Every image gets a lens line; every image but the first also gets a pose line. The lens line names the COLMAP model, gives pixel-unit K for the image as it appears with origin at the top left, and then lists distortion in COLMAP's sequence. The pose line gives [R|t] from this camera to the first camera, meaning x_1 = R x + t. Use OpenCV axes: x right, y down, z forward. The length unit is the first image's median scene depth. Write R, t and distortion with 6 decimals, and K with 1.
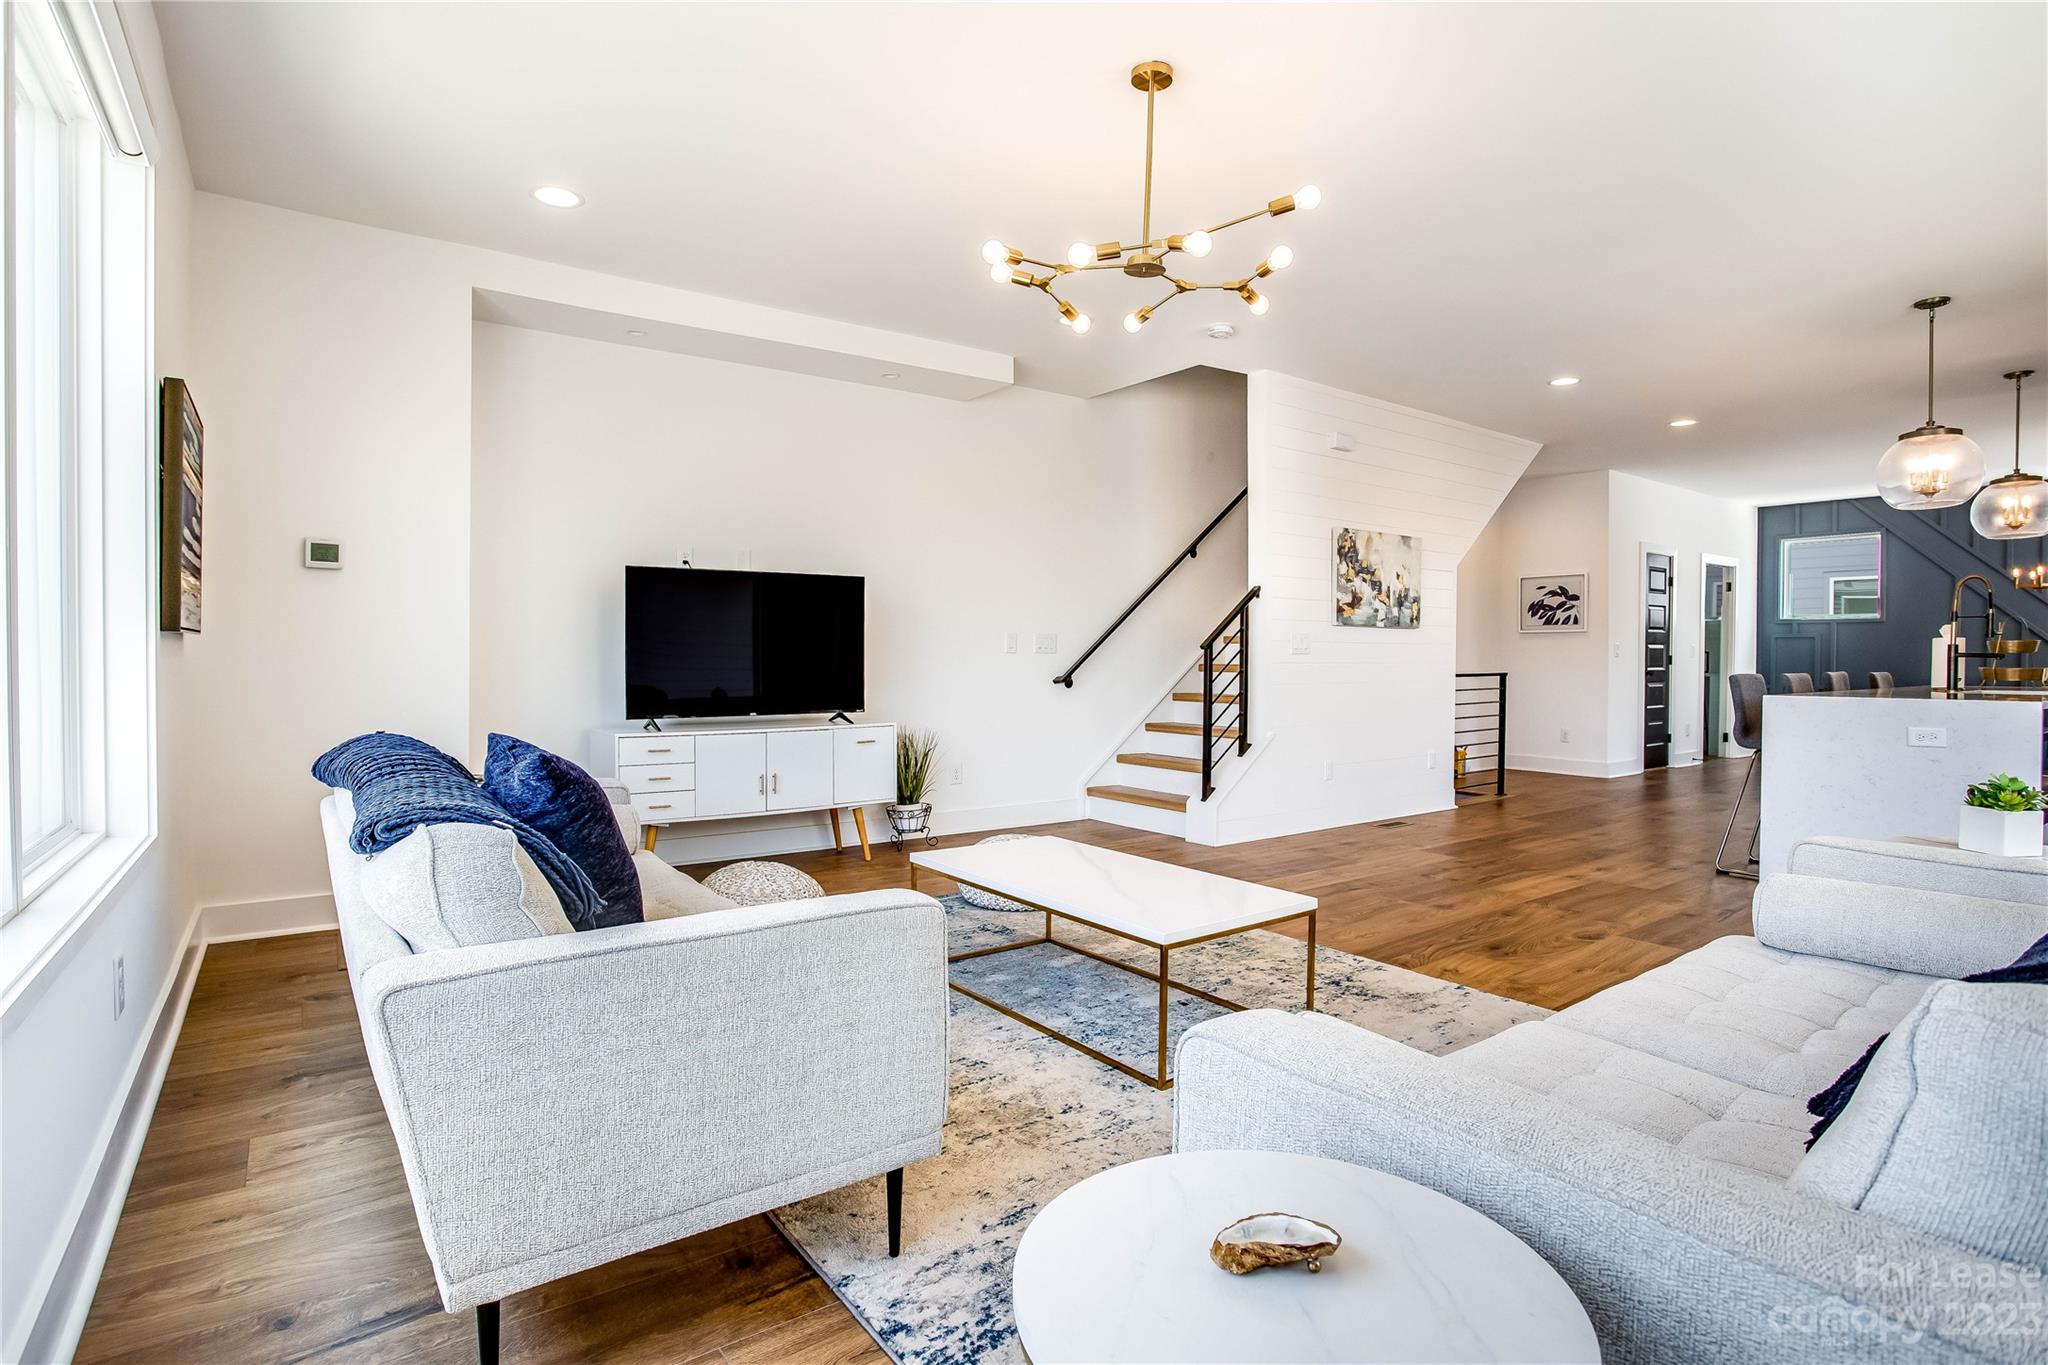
lens RADIAL K [[997.9, 0, 1022.7], [0, 997.9, 670.6], [0, 0, 1]] dist [-0.061957, 0.031954]
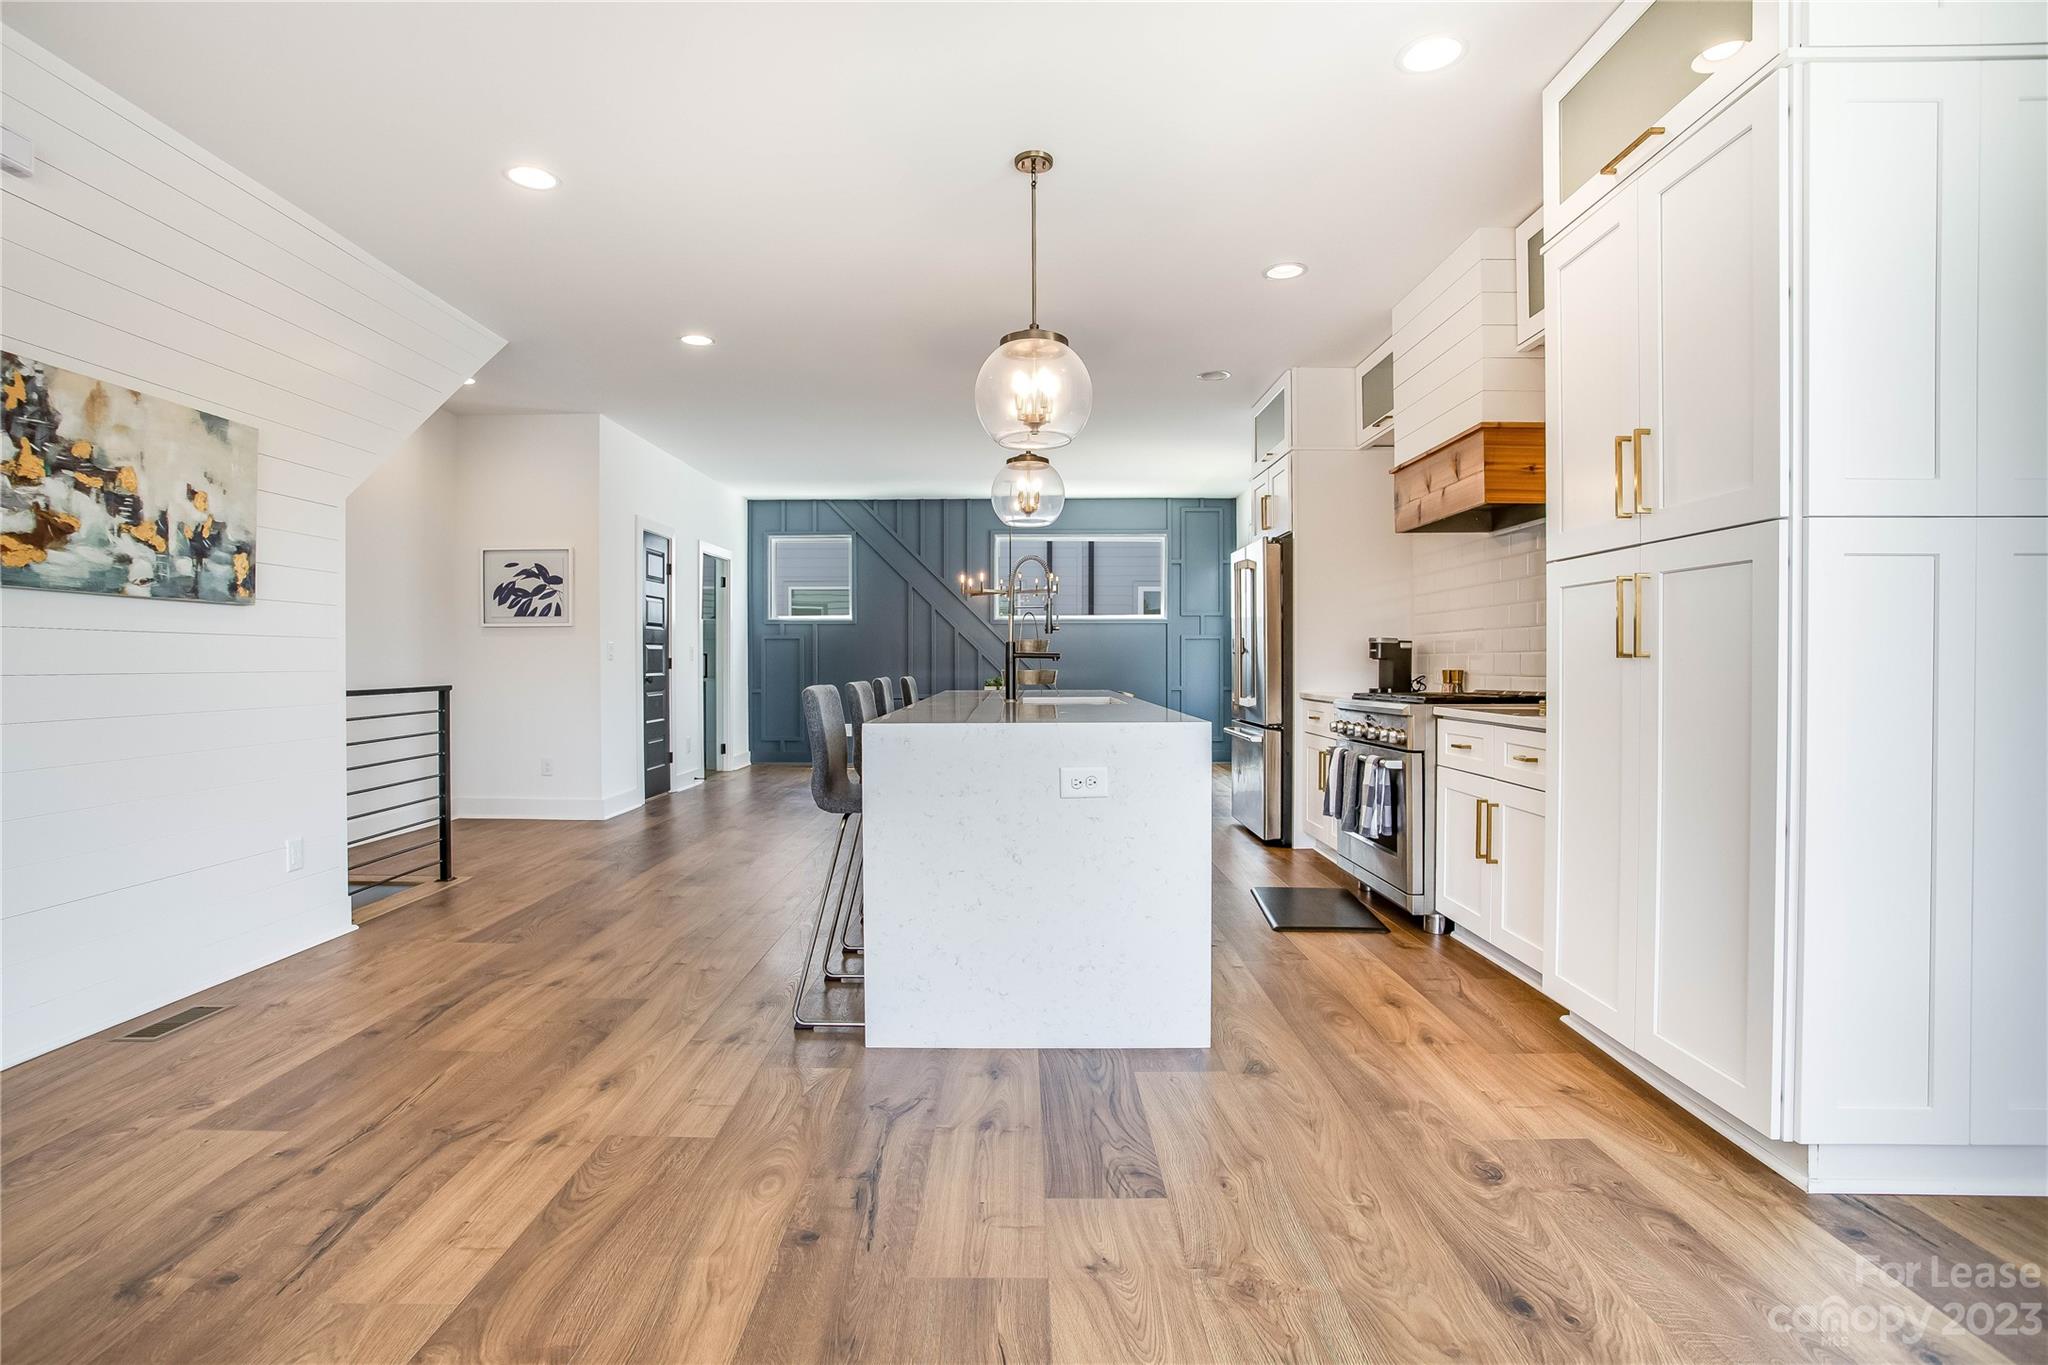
lens RADIAL K [[997.9, 0, 1022.7], [0, 997.9, 670.6], [0, 0, 1]] dist [-0.061957, 0.031954]
pose [[0.584014, -0.012545, 0.811647, 0.166140], [0.016452, 0.999858, 0.003616, -0.003102], [-0.811577, 0.011241, 0.584138, 0.284824]]
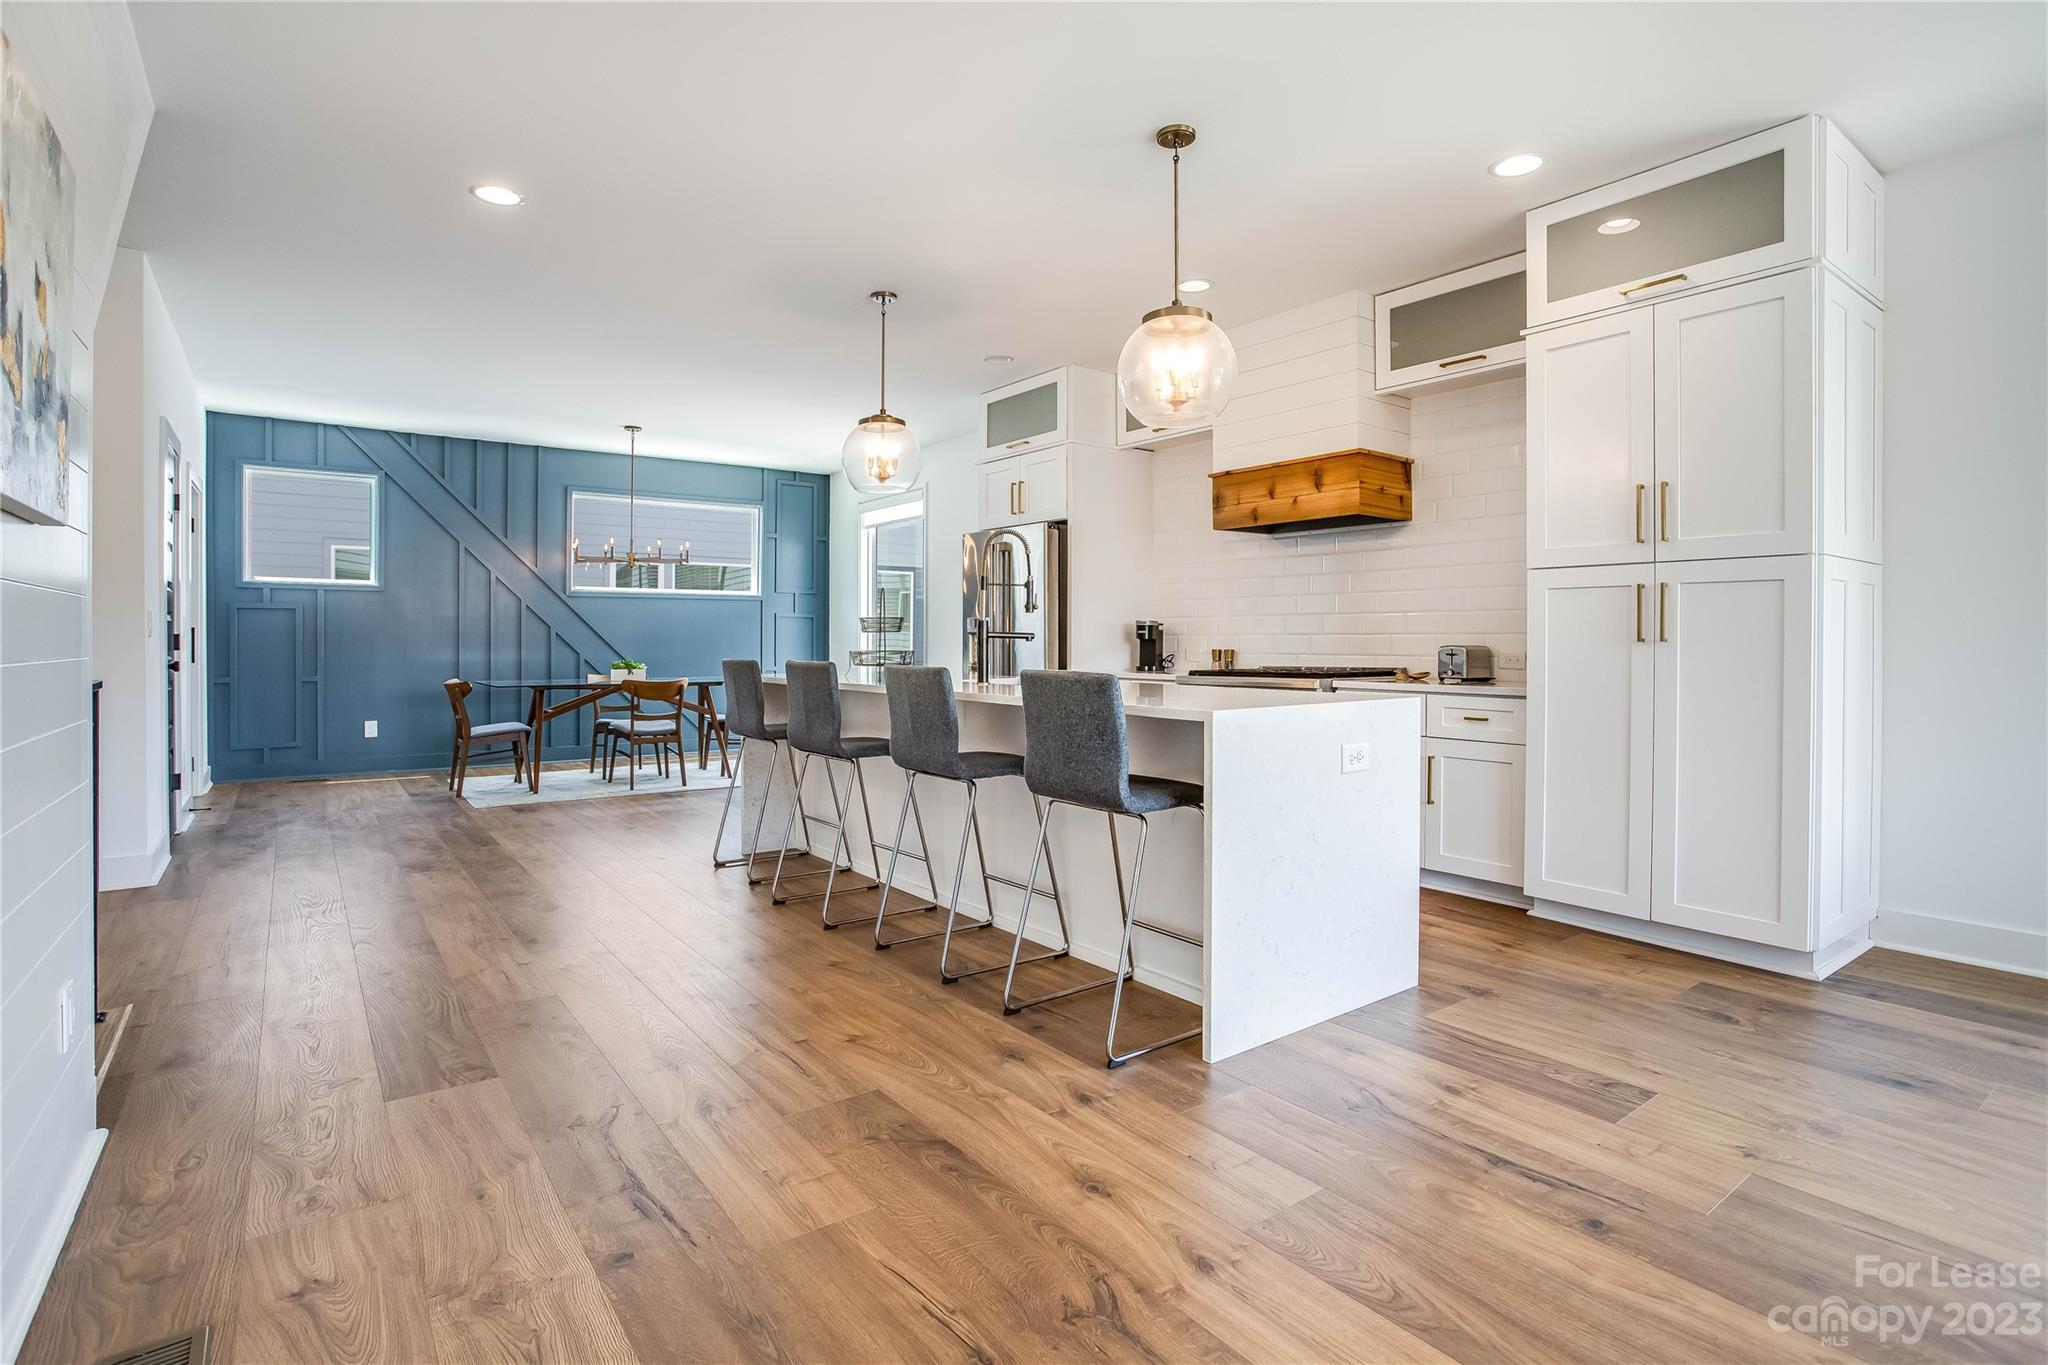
lens RADIAL K [[995.5, 0, 1033.9], [0, 995.5, 640.9], [0, 0, 1]] dist [-0.059936, 0.030942]
pose [[-0.023655, -0.004618, 0.999710, 0.106096], [0.014248, 0.999886, 0.004956, -0.008328], [-0.999619, 0.014361, -0.023586, 0.566318]]
